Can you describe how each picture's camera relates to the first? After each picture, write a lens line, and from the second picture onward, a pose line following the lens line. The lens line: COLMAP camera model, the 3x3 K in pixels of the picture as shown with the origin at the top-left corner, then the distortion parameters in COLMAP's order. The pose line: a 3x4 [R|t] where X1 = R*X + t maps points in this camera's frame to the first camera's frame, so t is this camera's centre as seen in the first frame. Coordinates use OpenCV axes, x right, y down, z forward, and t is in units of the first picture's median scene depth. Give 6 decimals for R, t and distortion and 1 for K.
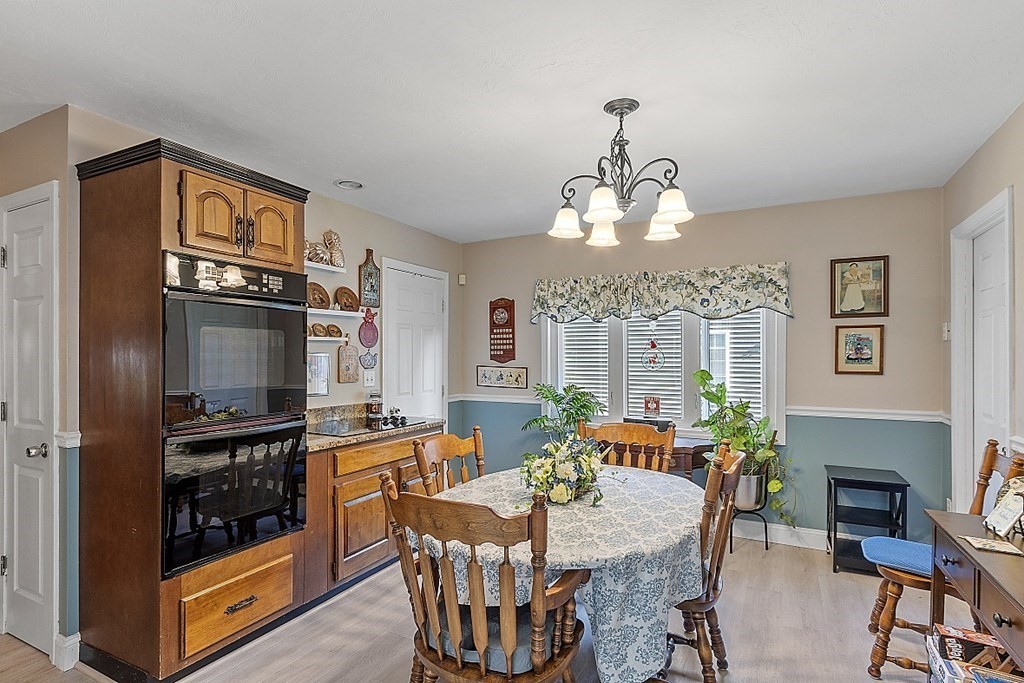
lens RADIAL K [[528.1, 0, 502.3], [0, 528.1, 354.5], [0, 0, 1]] dist [0.002740, -0.002844]
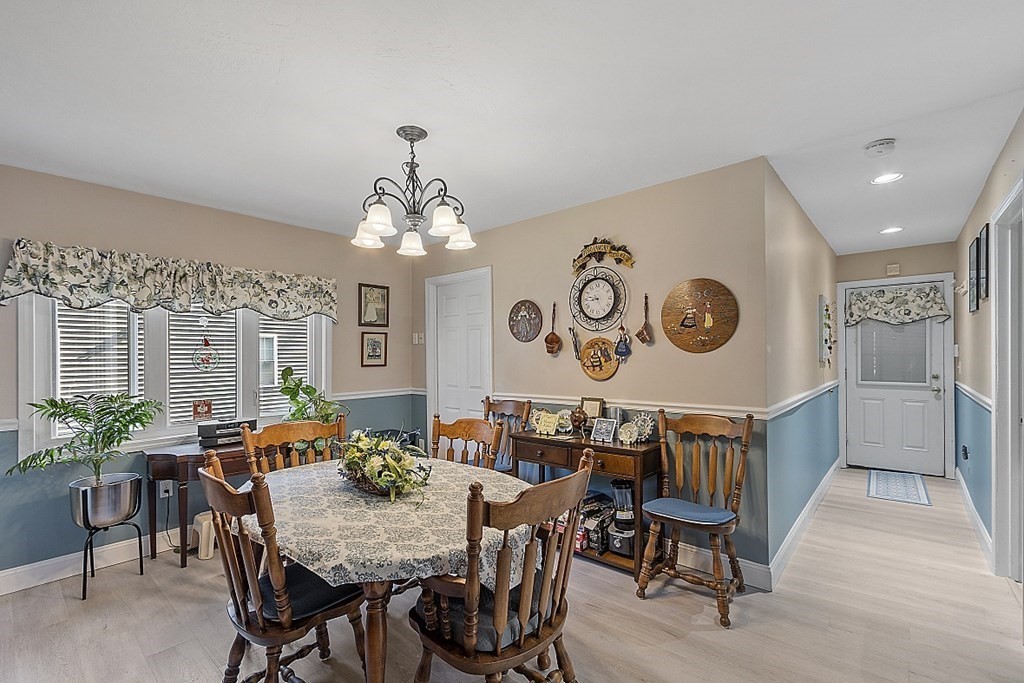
lens RADIAL K [[453.1, 0, 510.6], [0, 453.1, 352.0], [0, 0, 1]] dist [0.000282, -0.001353]
pose [[0.218972, 0.003586, 0.975725, -0.446663], [0.007953, 0.999953, -0.005460, 0.007813], [-0.975699, 0.008956, 0.218933, 0.378085]]
